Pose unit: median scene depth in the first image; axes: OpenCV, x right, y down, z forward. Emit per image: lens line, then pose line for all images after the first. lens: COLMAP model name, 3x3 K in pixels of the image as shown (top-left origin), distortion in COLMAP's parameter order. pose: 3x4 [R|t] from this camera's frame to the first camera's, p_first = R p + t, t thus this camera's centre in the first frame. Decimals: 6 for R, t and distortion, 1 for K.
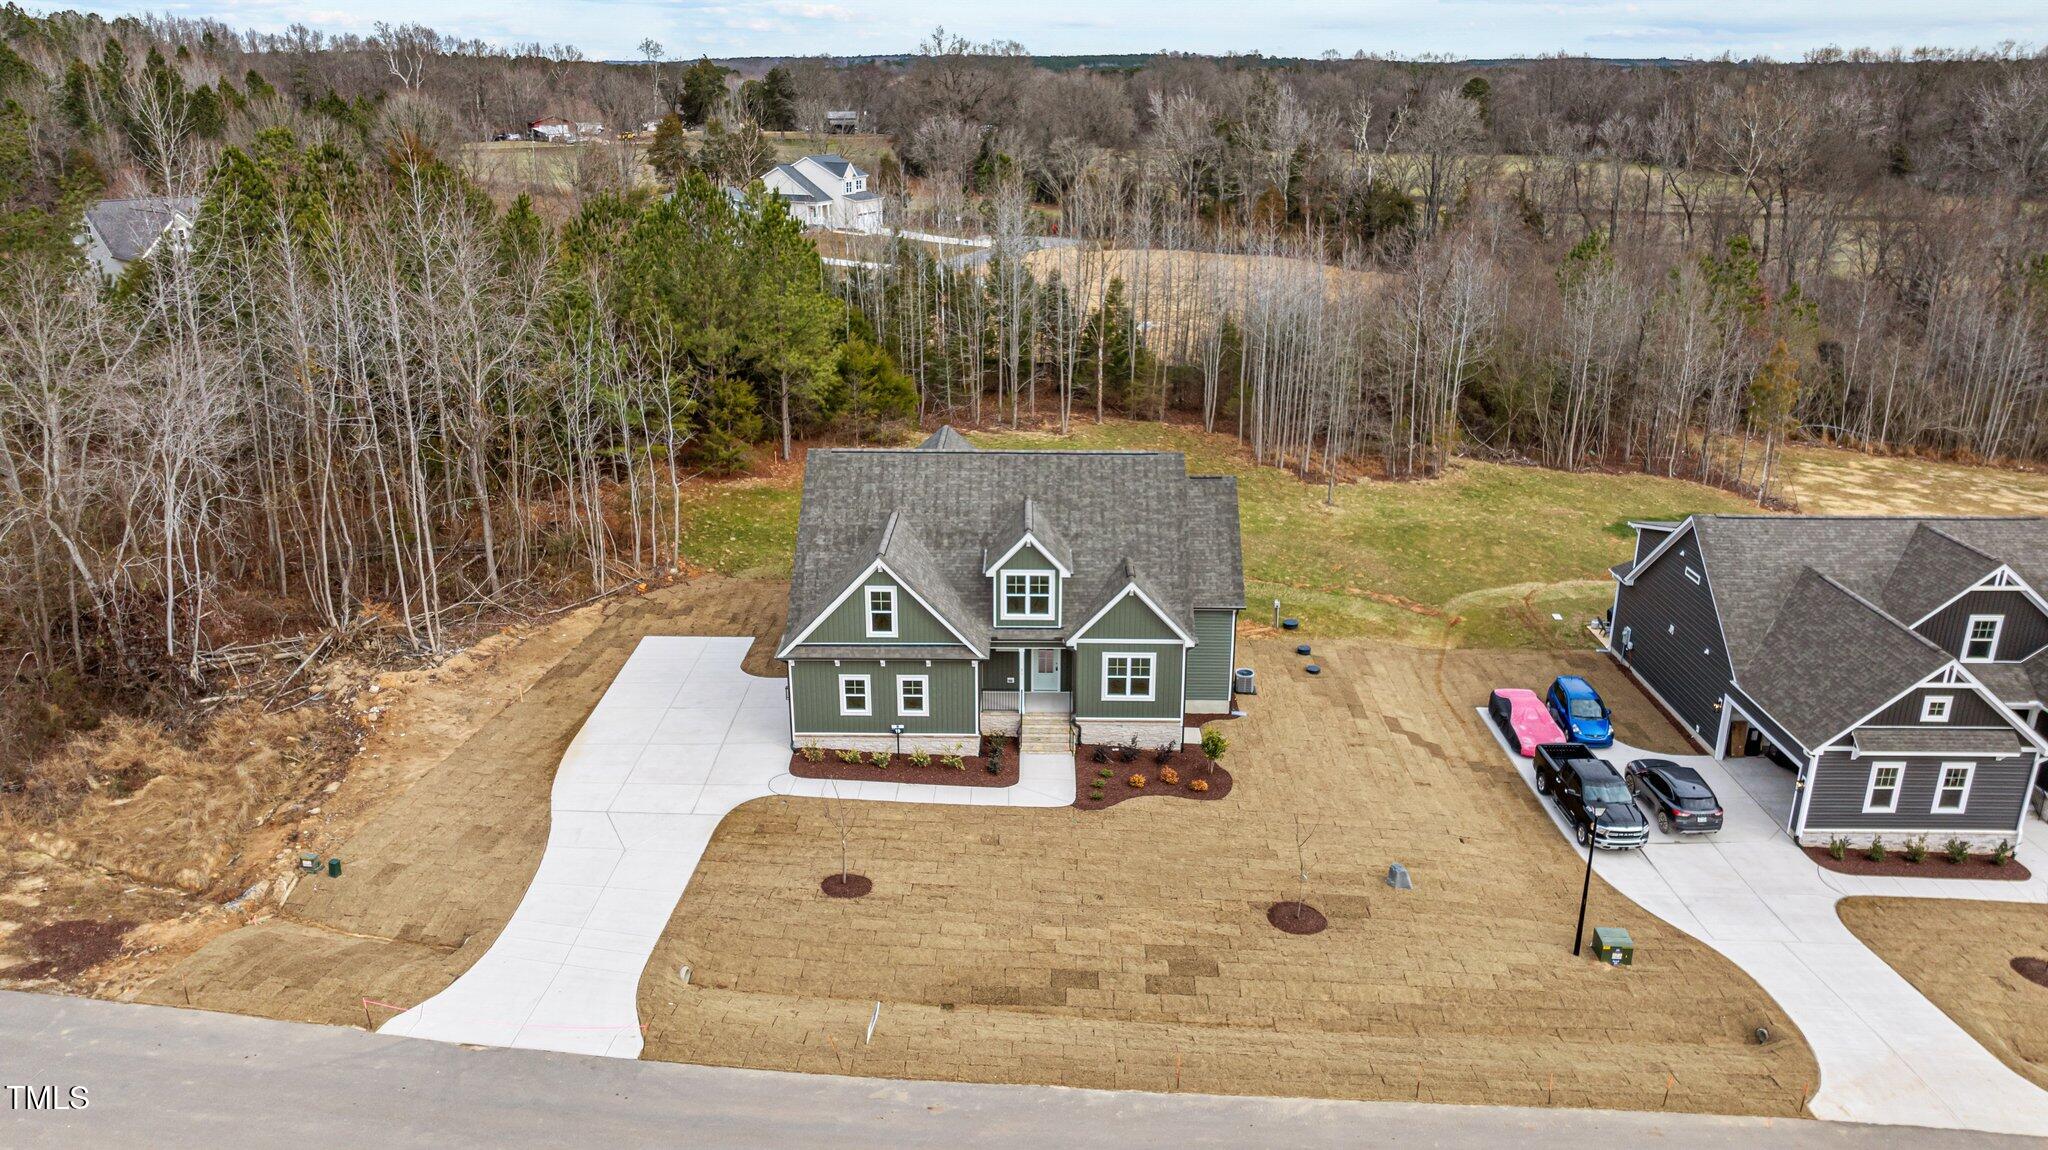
lens RADIAL K [[1407.4, 0, 1019.6], [0, 1407.4, 575.5], [0, 0, 1]] dist [0.002759, 0.000128]
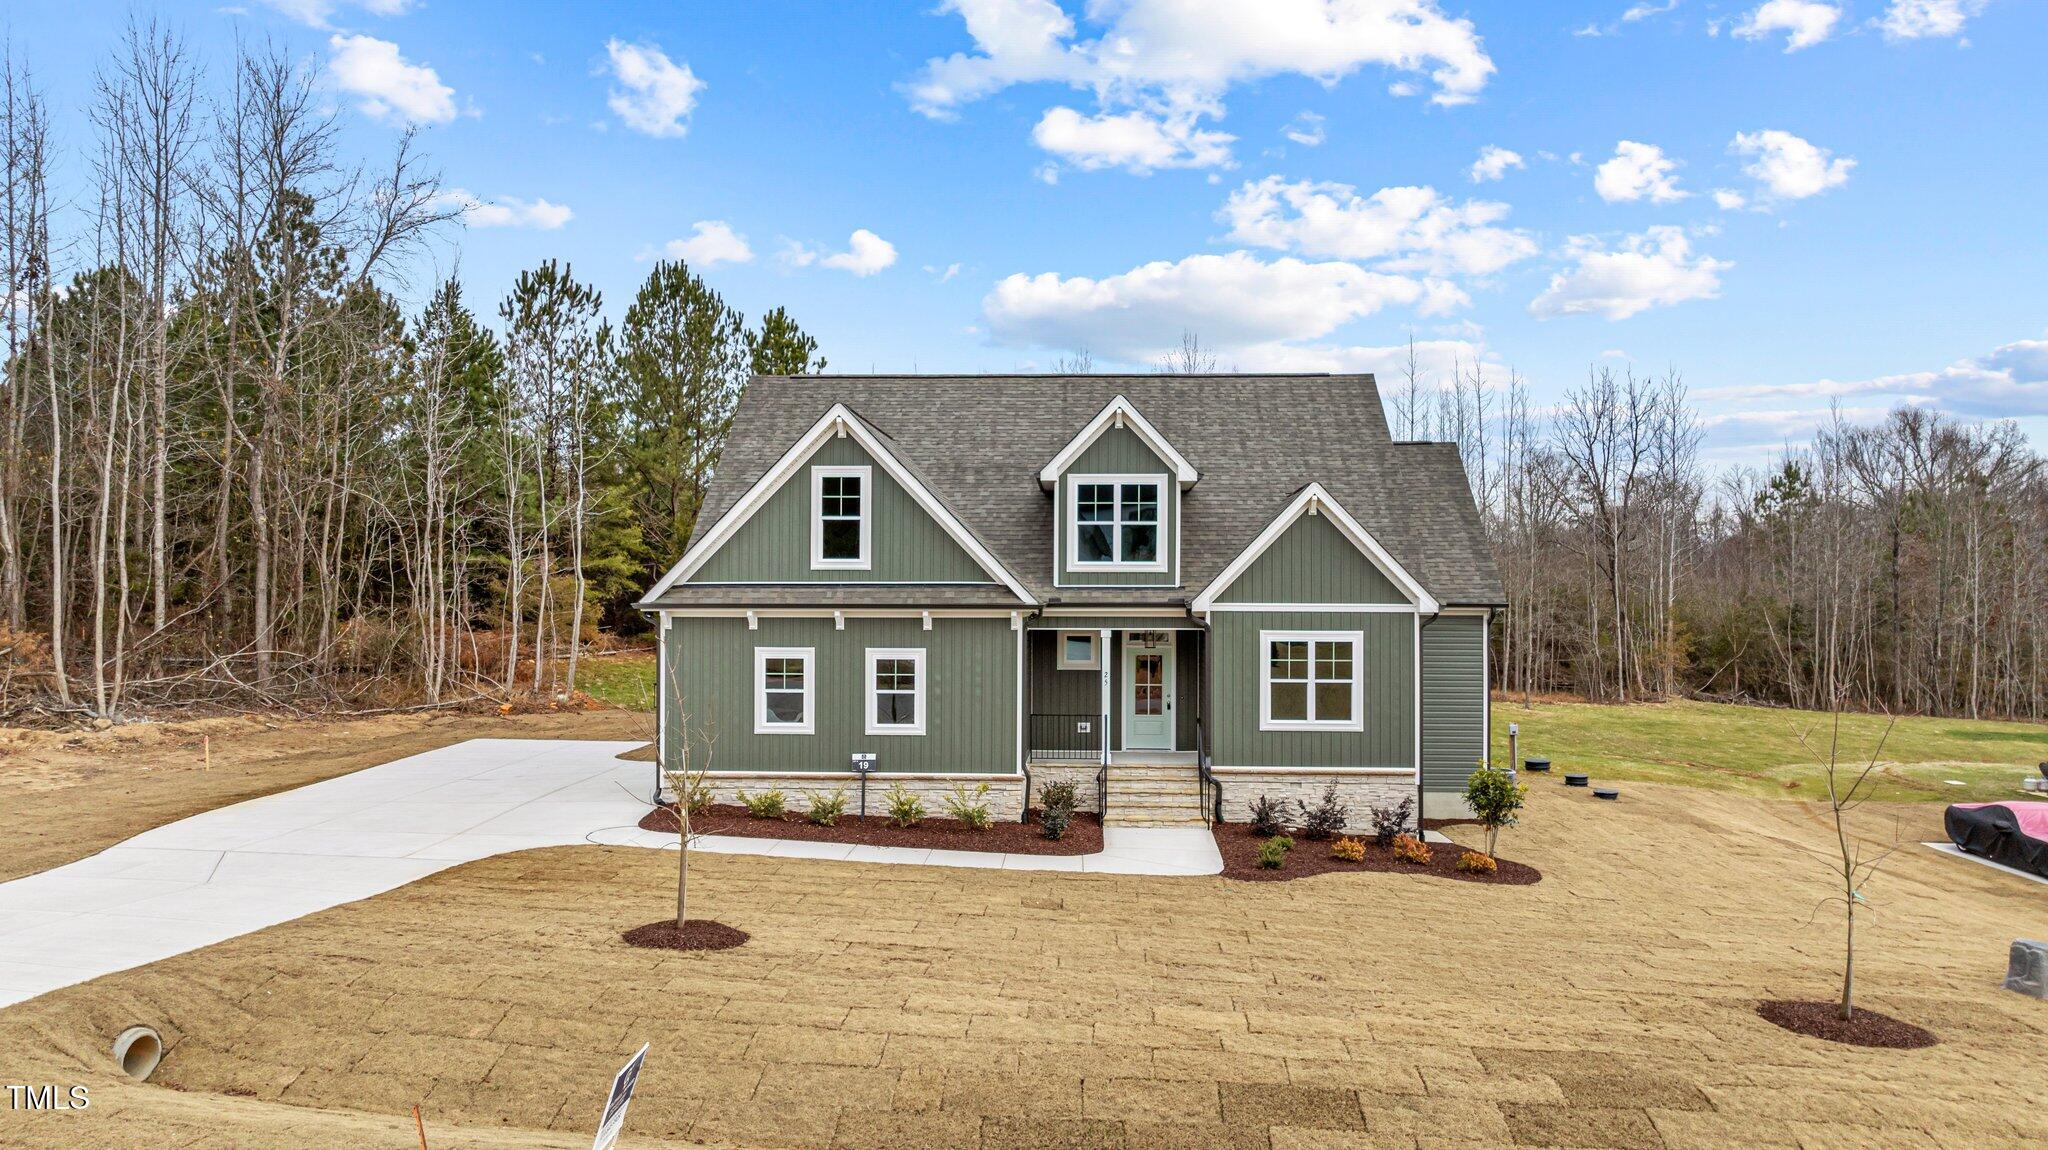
lens RADIAL K [[1431.0, 0, 1027.1], [0, 1431.0, 574.5], [0, 0, 1]] dist [-0.010853, -0.000059]
pose [[0.999313, 0.002034, -0.037005, -0.008516], [-0.014420, 0.941147, -0.337690, 0.219459], [0.034140, 0.337991, 0.940530, 0.492443]]
